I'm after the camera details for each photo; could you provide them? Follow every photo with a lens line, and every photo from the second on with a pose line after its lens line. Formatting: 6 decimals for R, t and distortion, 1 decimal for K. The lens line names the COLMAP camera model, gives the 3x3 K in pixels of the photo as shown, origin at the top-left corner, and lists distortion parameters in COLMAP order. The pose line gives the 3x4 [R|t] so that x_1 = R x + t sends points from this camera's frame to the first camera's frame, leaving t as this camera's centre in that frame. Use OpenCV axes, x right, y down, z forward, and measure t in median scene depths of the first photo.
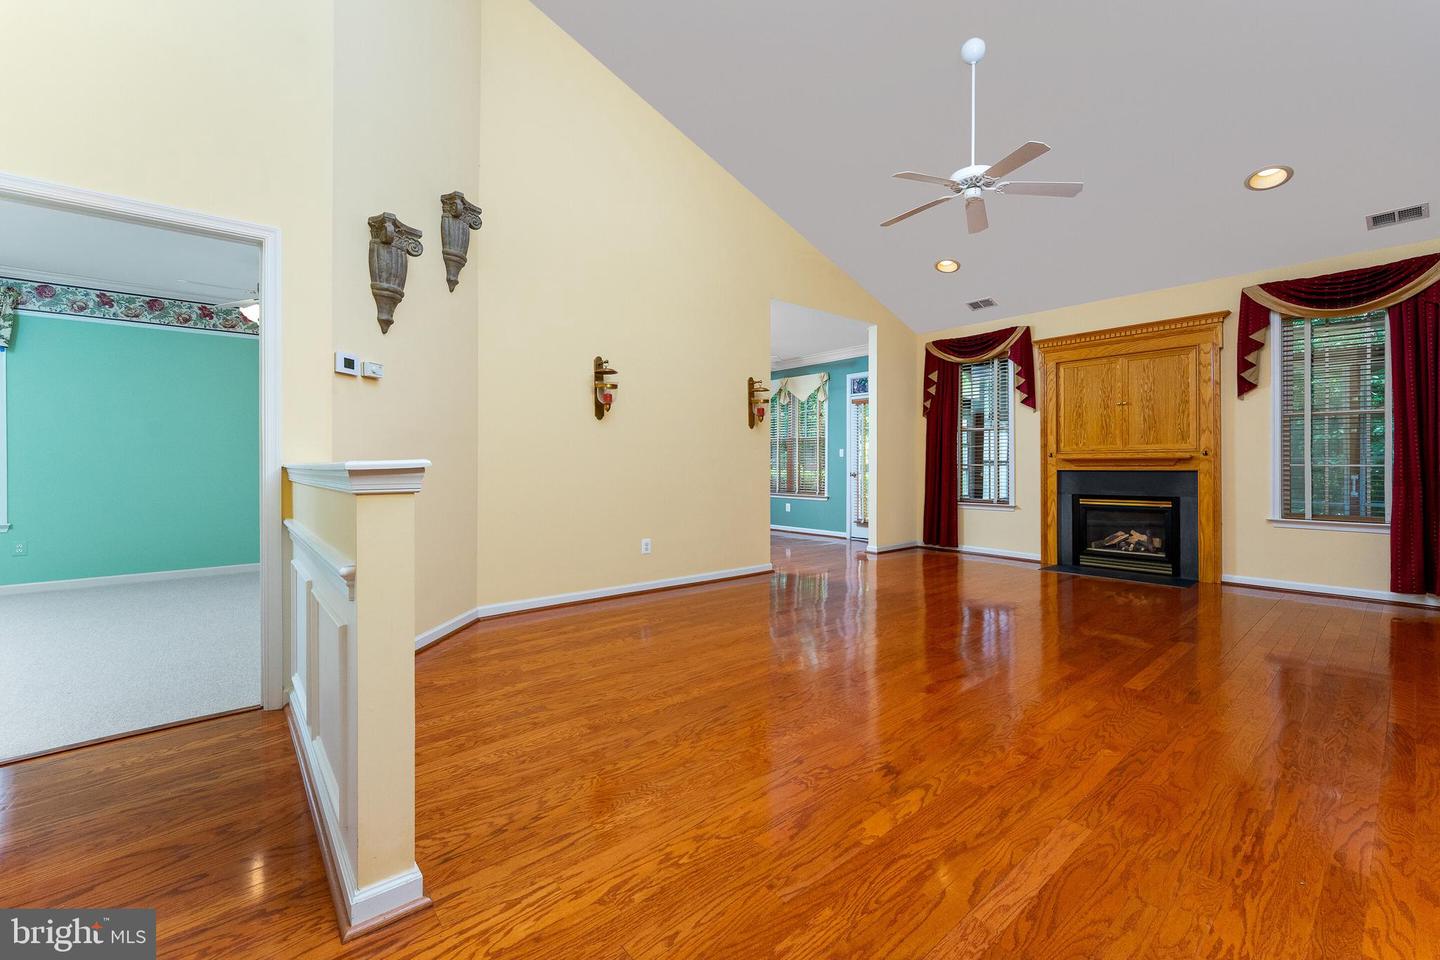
lens RADIAL K [[577.8, 0, 721.0], [0, 577.8, 470.9], [0, 0, 1]] dist [-0.002174, -0.000407]
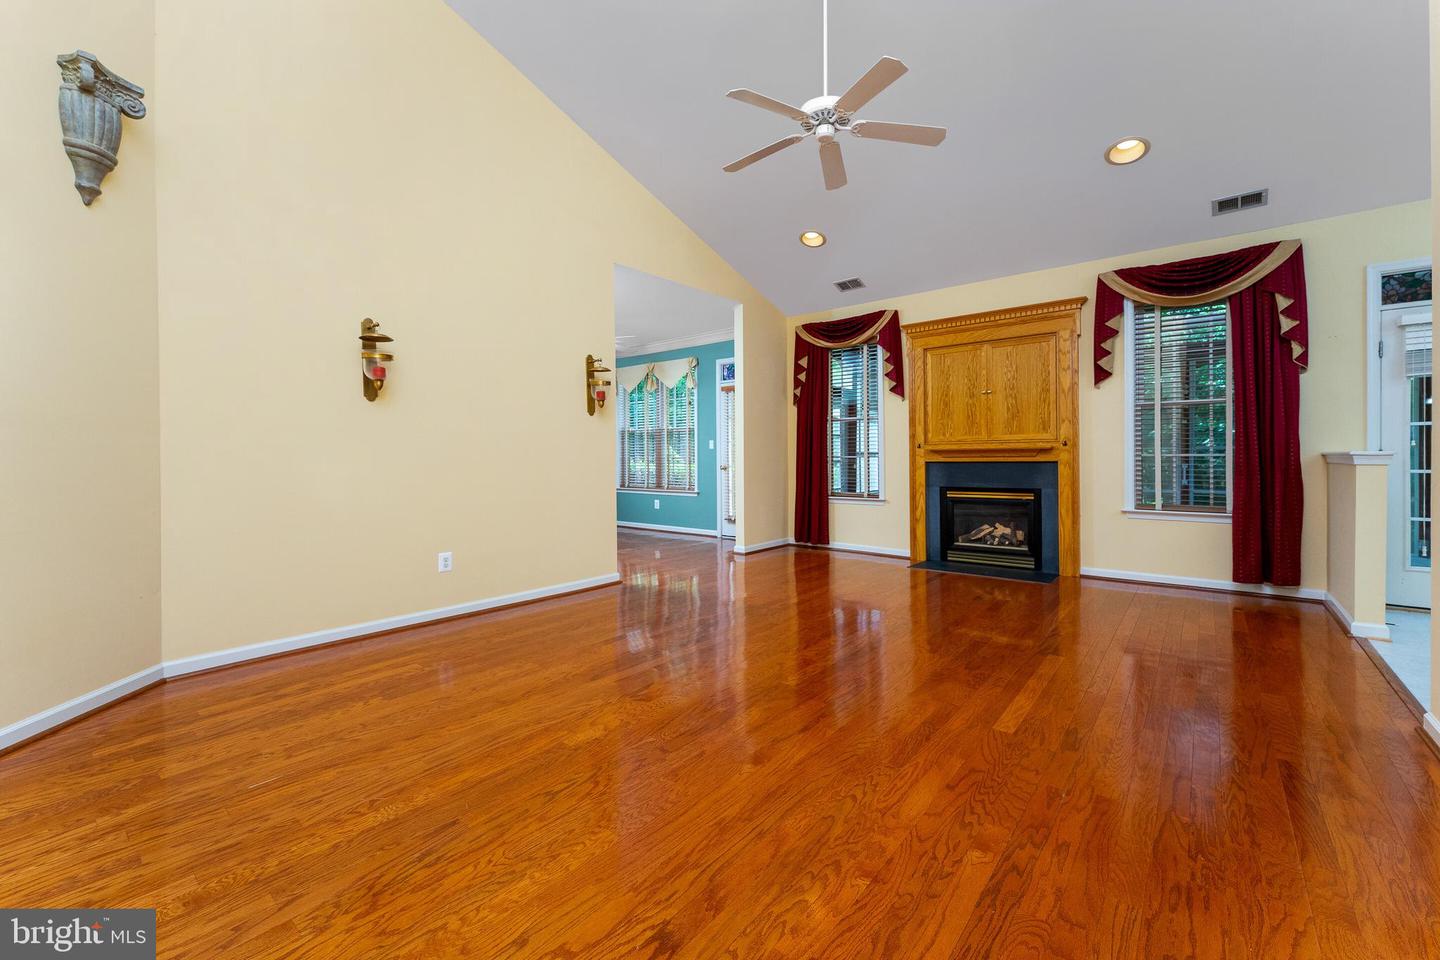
lens RADIAL K [[577.8, 0, 718.4], [0, 577.8, 467.4], [0, 0, 1]] dist [-0.002174, -0.000407]
pose [[0.984737, -0.009458, 0.173794, 0.103509], [0.008312, 0.999939, 0.007317, -0.002241], [-0.173853, -0.005761, 0.984755, 0.155471]]
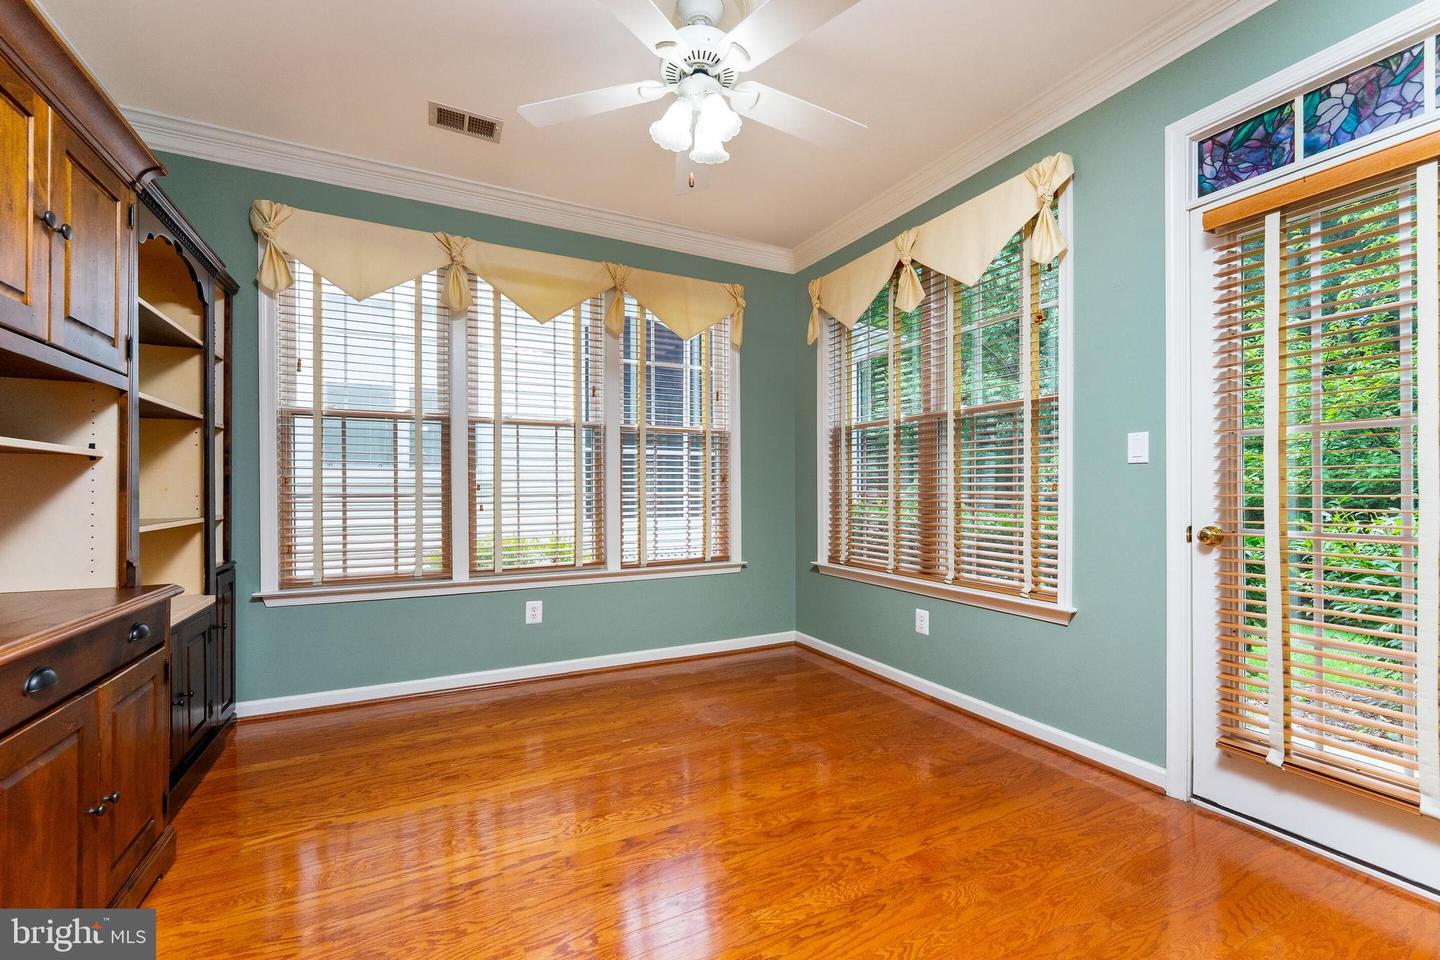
lens RADIAL K [[577.8, 0, 726.6], [0, 577.8, 493.0], [0, 0, 1]] dist [-0.002174, -0.000407]
pose [[0.972829, -0.001800, -0.231516, 0.162398], [0.000443, 0.999982, -0.005916, -0.016756], [0.231522, 0.005653, 0.972813, 1.266221]]
